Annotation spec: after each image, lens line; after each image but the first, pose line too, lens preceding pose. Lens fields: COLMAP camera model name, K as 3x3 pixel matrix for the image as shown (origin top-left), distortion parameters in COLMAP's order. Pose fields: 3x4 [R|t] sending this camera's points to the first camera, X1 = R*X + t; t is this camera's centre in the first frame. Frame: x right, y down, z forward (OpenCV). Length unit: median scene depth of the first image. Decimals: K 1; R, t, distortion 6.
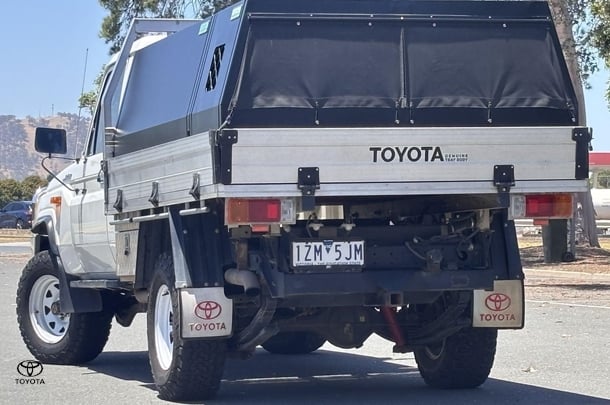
lens RADIAL K [[2123.6, 0, 307.8], [0, 2123.6, 200.6], [0, 0, 1]] dist [0.361409, 0.000000]
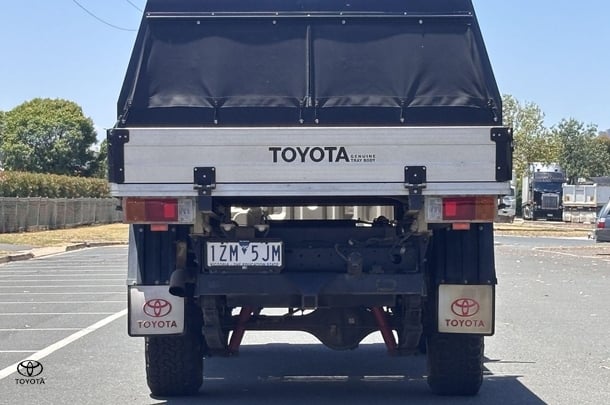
lens RADIAL K [[2022.7, 0, 300.0], [0, 2022.7, 205.4], [0, 0, 1]] dist [0.306287, 0.000000]
pose [[0.954701, 0.012183, -0.297317, 0.315205], [-0.010717, 0.999921, 0.006558, -0.004300], [0.297373, -0.003075, 0.954756, 0.105971]]
